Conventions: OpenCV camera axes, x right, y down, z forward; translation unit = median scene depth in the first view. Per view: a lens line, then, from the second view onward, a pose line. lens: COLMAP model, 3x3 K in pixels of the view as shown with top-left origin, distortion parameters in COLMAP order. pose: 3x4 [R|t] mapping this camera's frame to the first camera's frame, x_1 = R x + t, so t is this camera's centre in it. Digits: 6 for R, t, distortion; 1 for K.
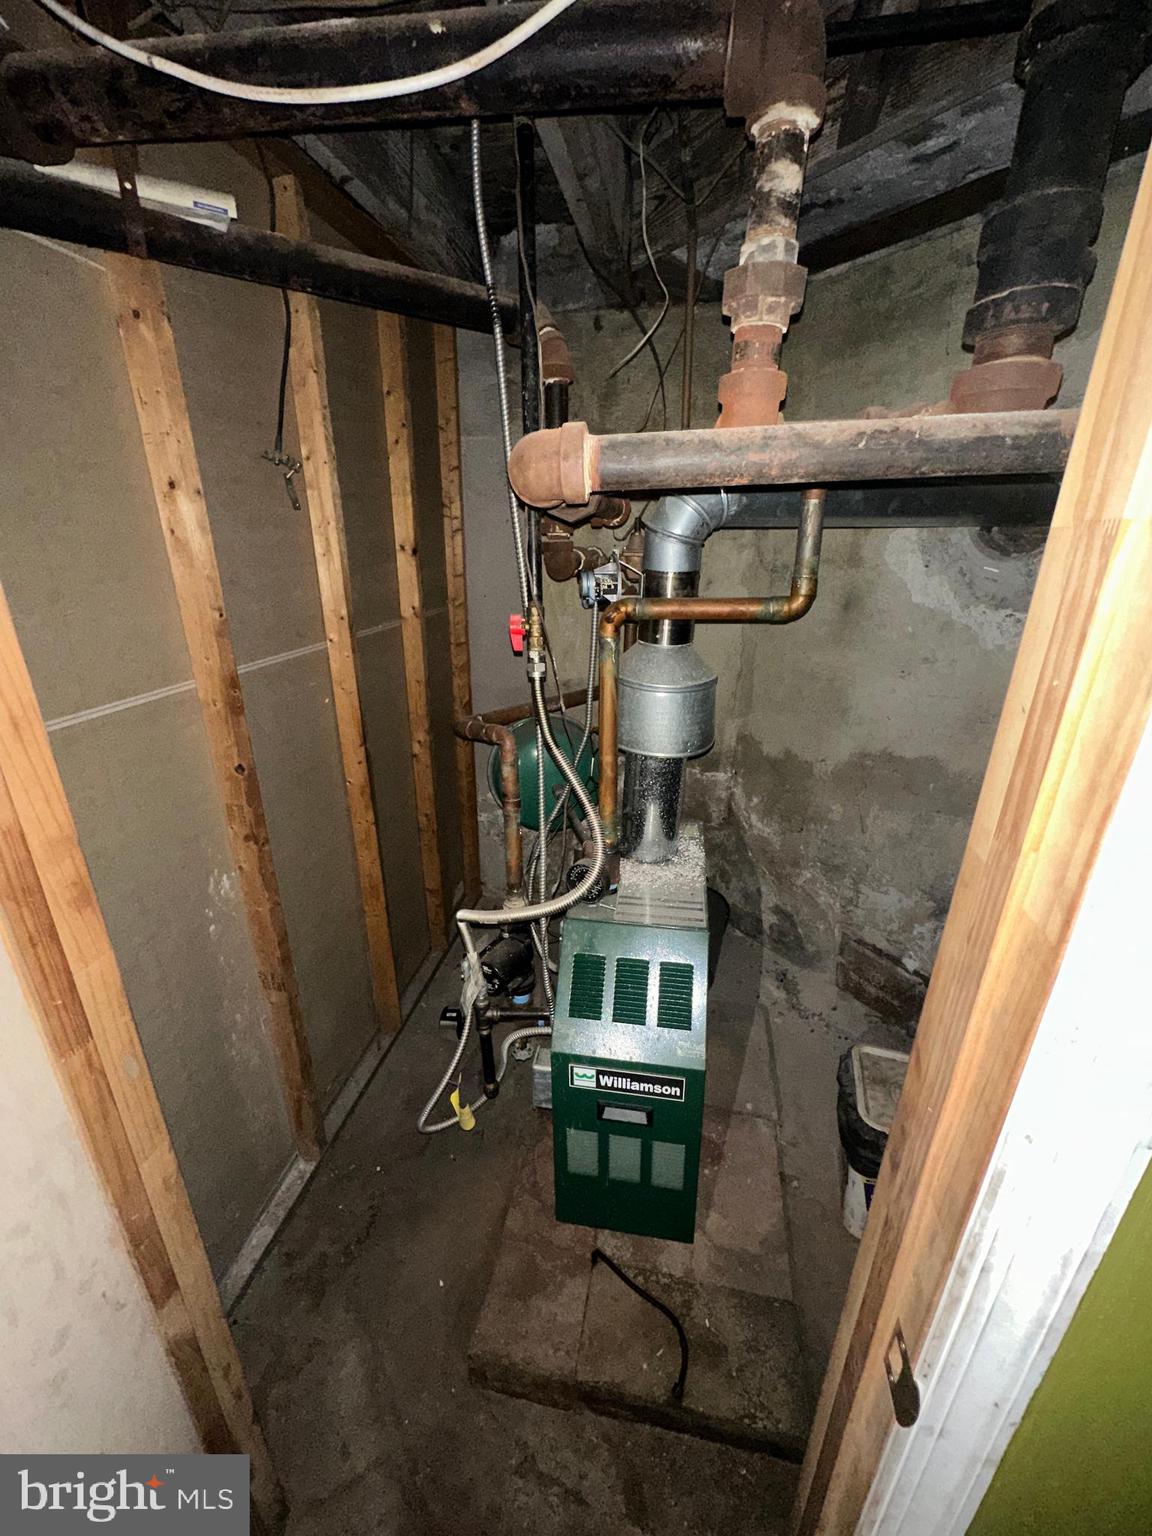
lens RADIAL K [[613.9, 0, 577.2], [0, 613.9, 764.1], [0, 0, 1]] dist [-0.004705, 0.001229]
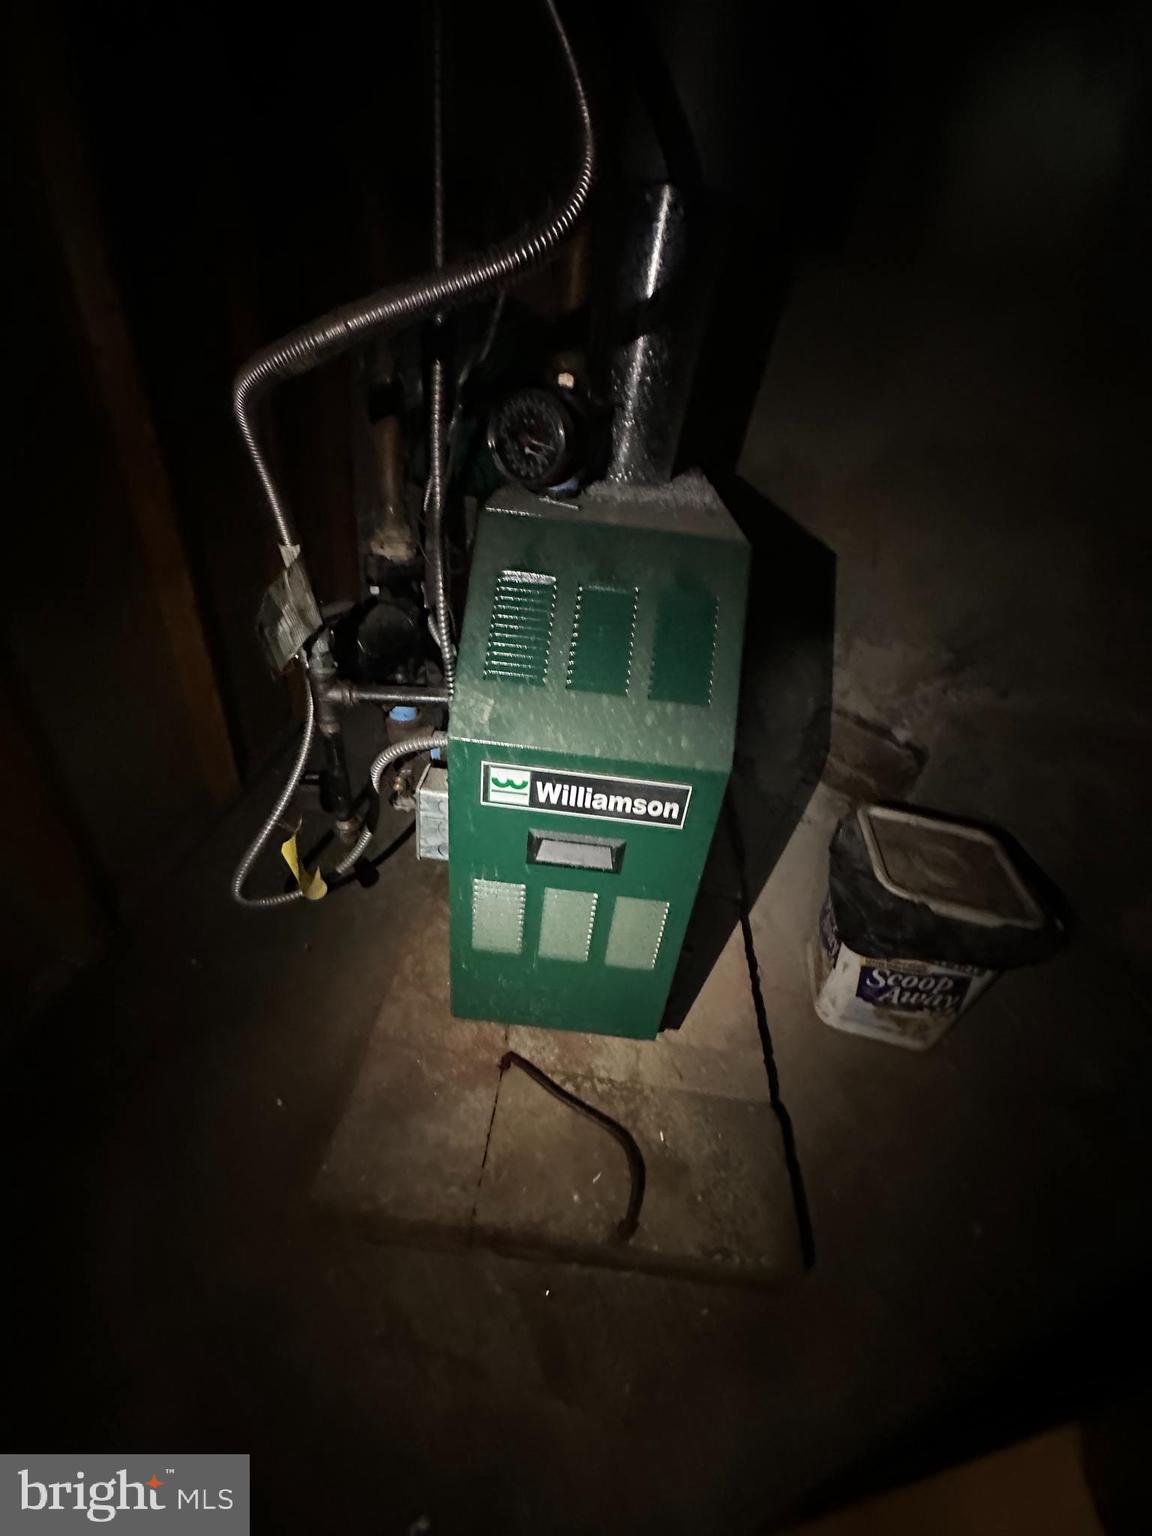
lens RADIAL K [[613.9, 0, 575.6], [0, 613.9, 763.1], [0, 0, 1]] dist [-0.004705, 0.001229]
pose [[0.987924, 0.036599, 0.150556, -0.010340], [-0.071580, 0.969600, 0.233992, 0.294092], [-0.137415, -0.241943, 0.960511, 0.385921]]
